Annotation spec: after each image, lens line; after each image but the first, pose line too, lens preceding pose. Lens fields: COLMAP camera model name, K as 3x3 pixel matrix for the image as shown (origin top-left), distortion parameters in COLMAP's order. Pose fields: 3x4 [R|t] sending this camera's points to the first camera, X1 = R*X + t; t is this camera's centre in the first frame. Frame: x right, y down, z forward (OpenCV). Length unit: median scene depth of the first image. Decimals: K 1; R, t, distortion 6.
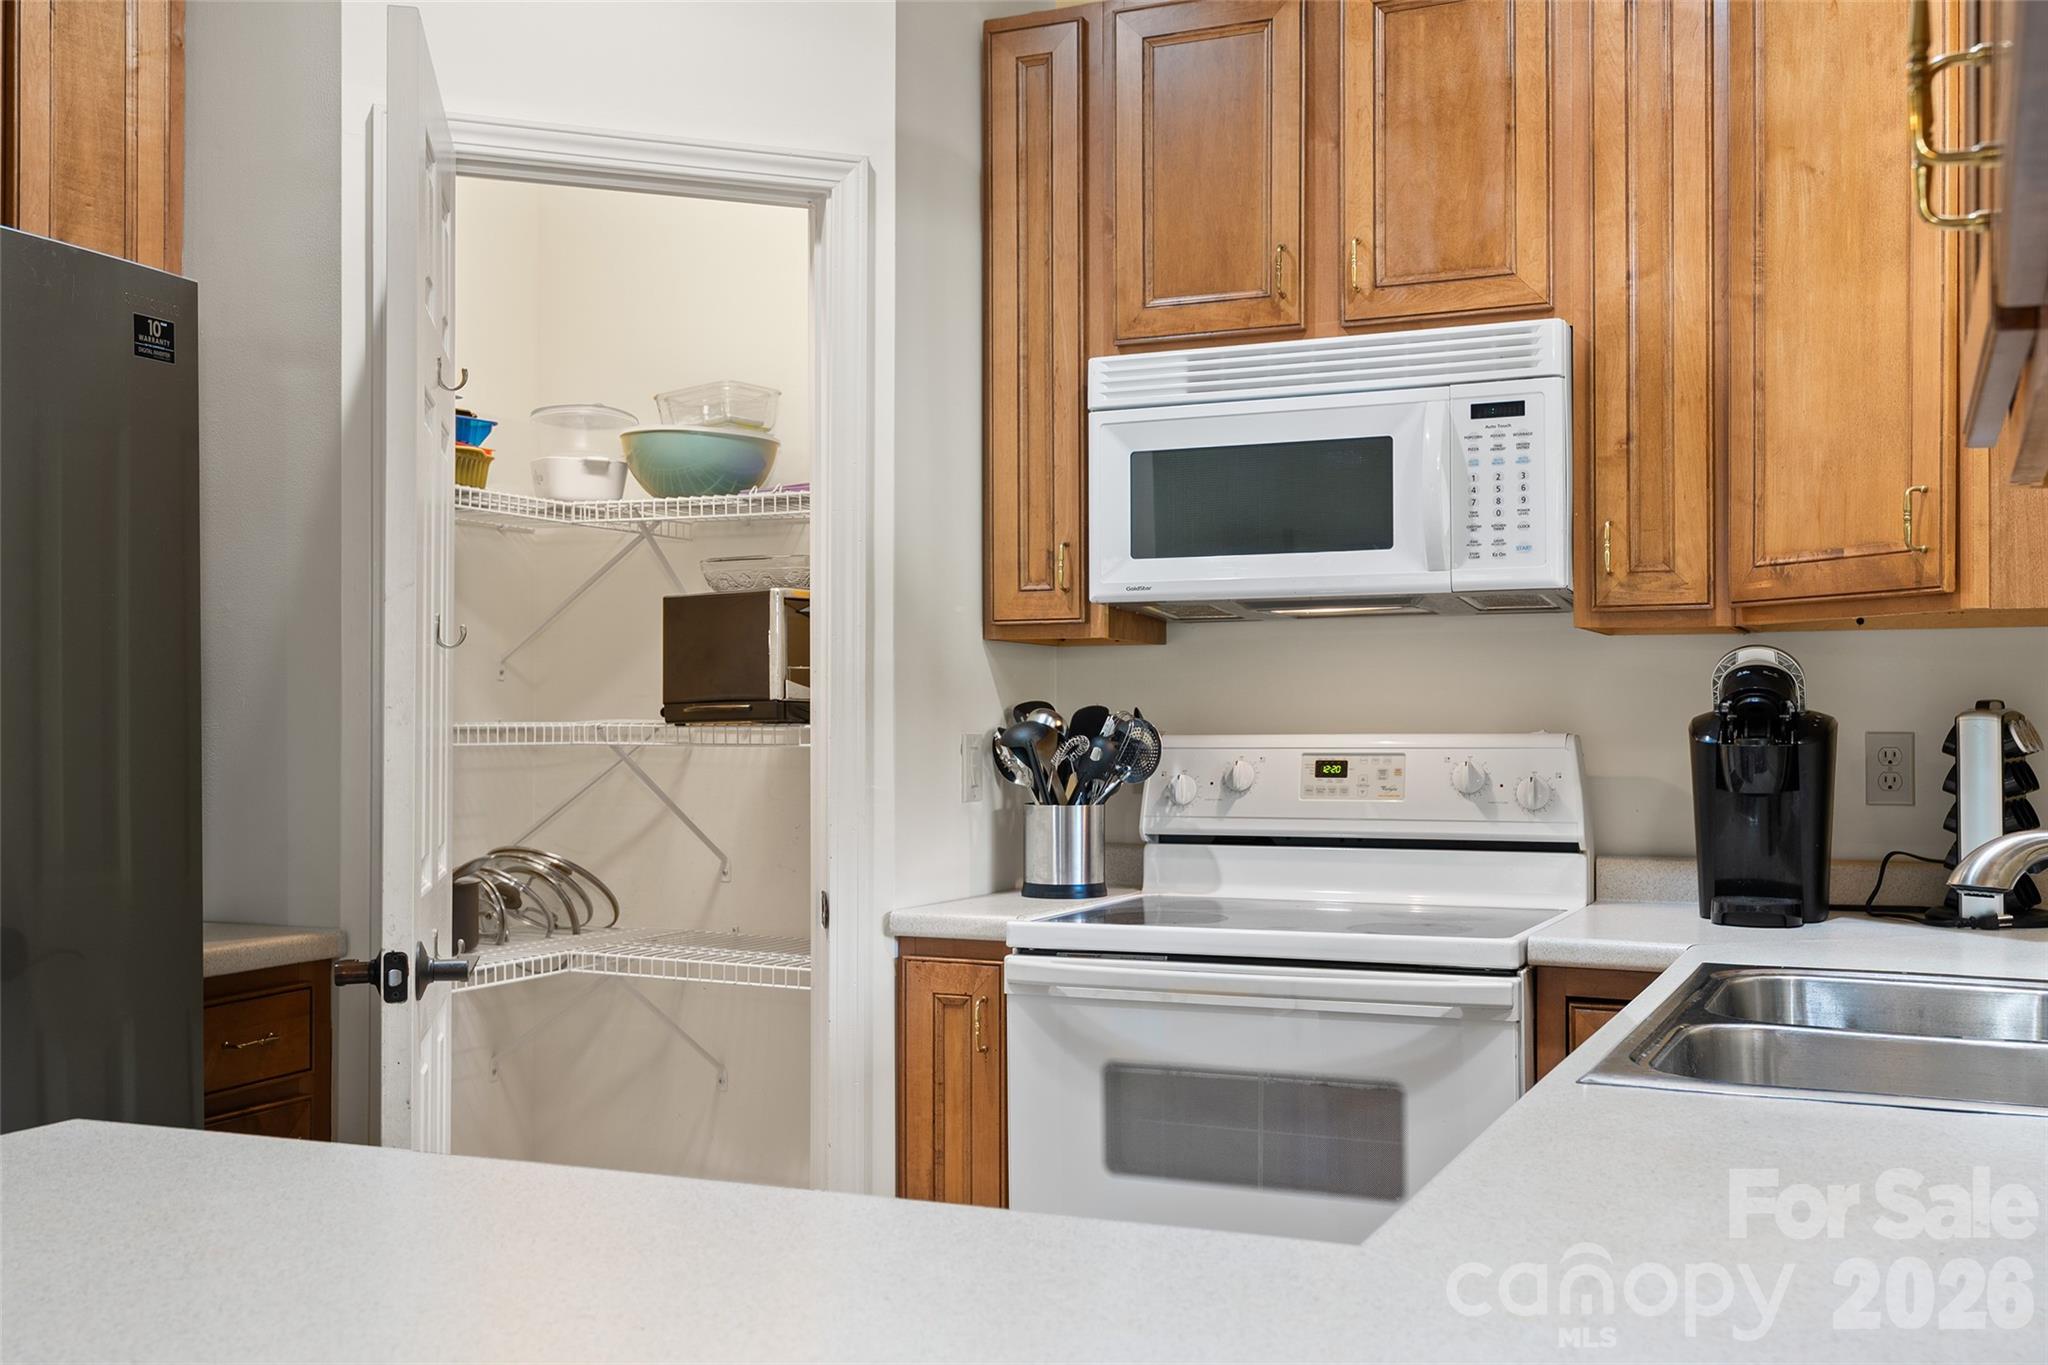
lens RADIAL K [[1991.5, 0, 1024.0], [0, 1991.5, 682.5], [0, 0, 1]] dist [0.001360, 0.000540]
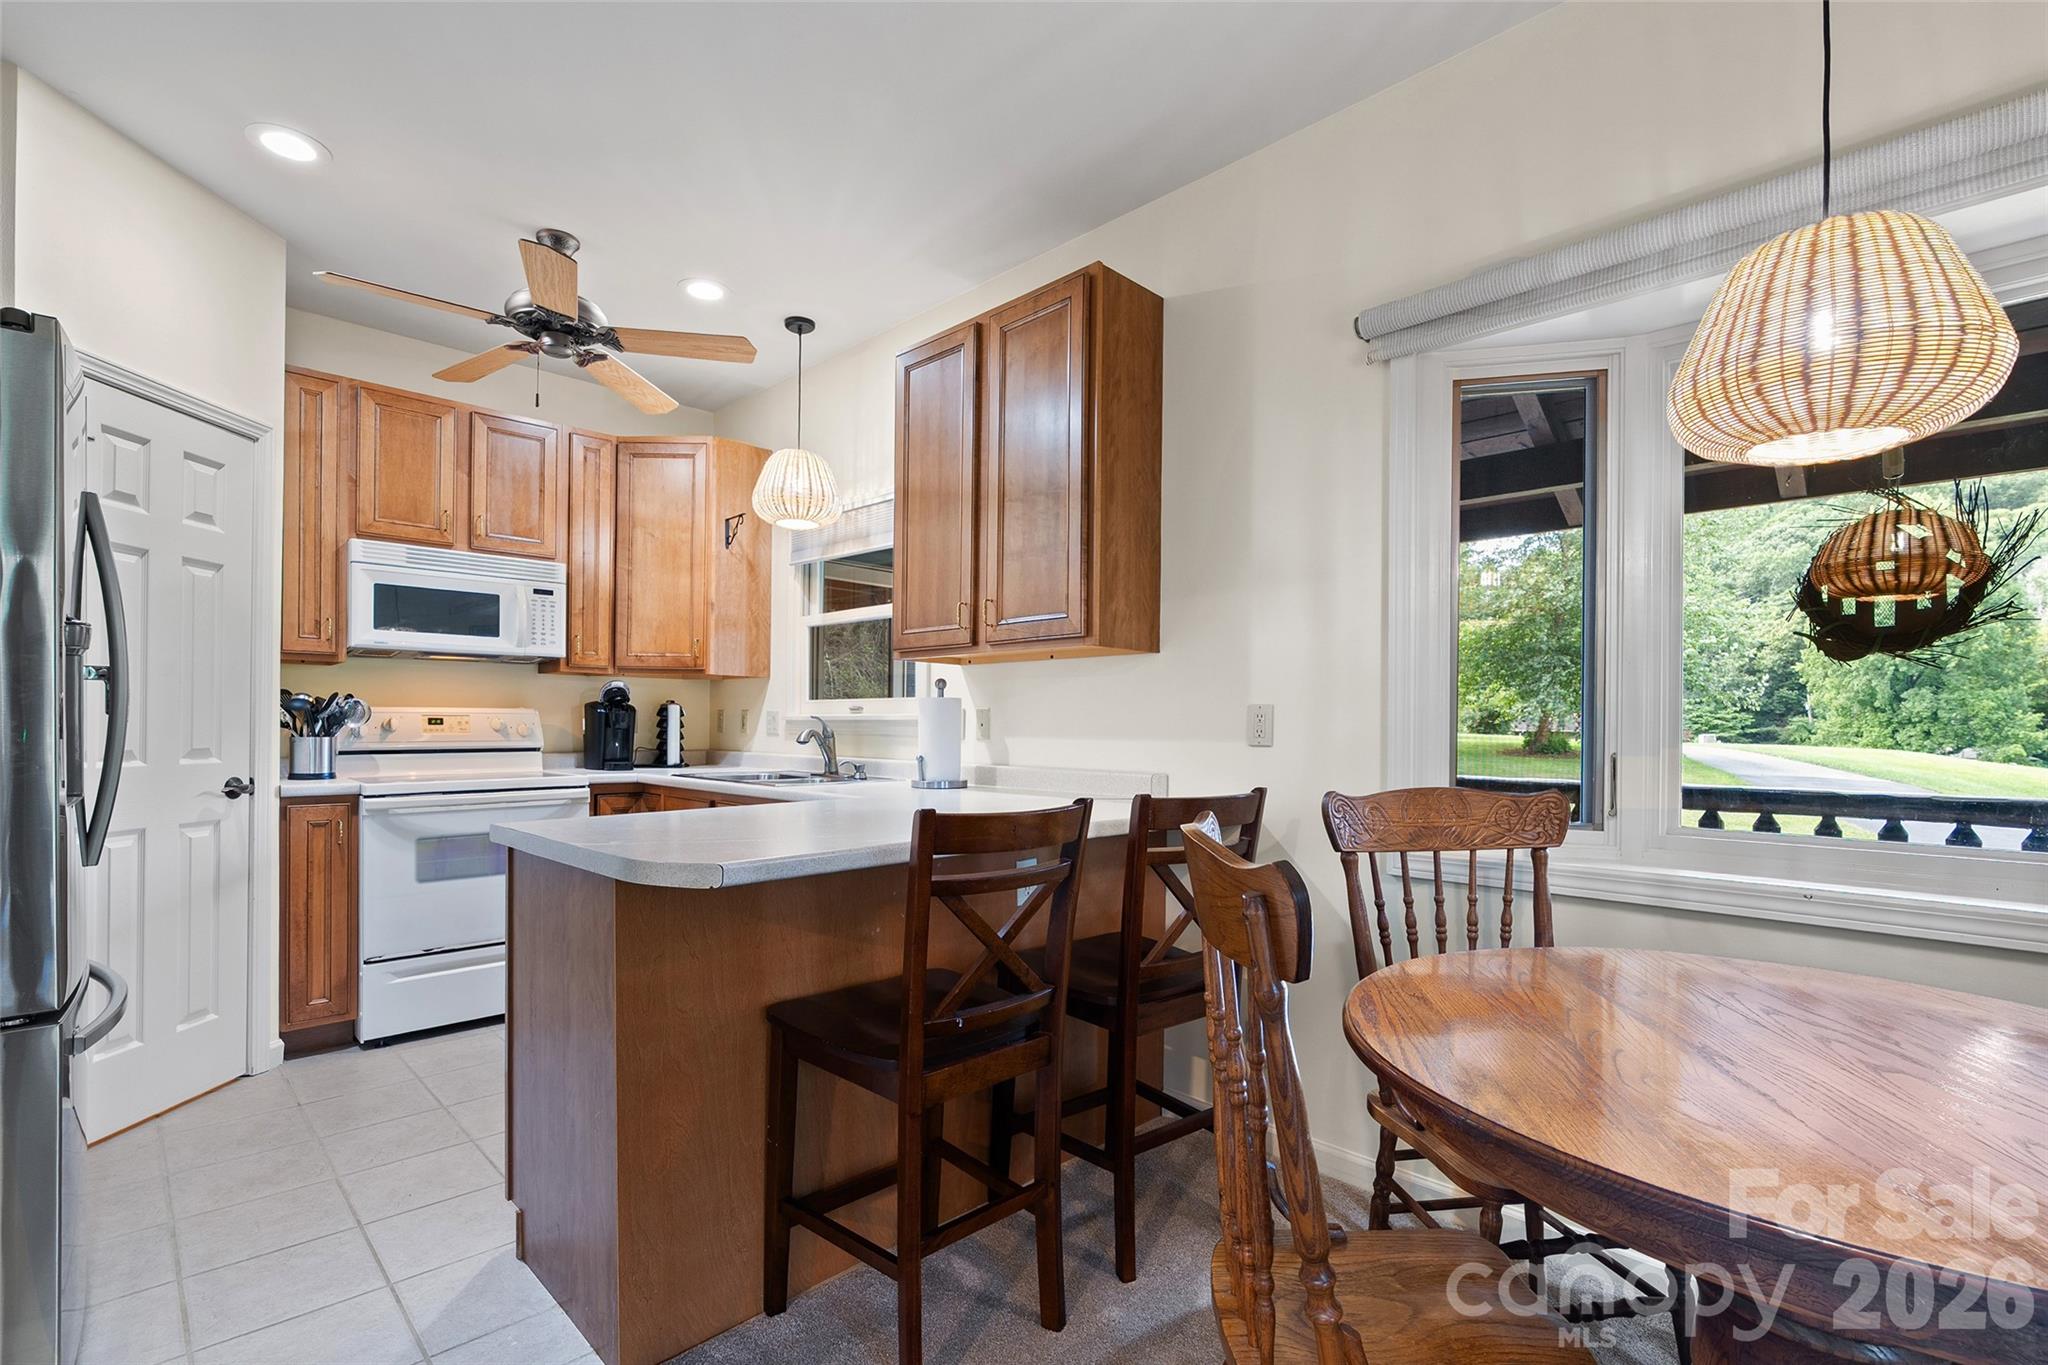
lens RADIAL K [[916.6, 0, 1018.8], [0, 916.6, 682.3], [0, 0, 1]] dist [-0.003192, 0.000040]
pose [[0.342752, 0.046485, 0.938275, -0.709194], [-0.025668, 0.998866, -0.040111, 0.023676], [-0.939075, -0.010336, 0.343556, -0.071073]]
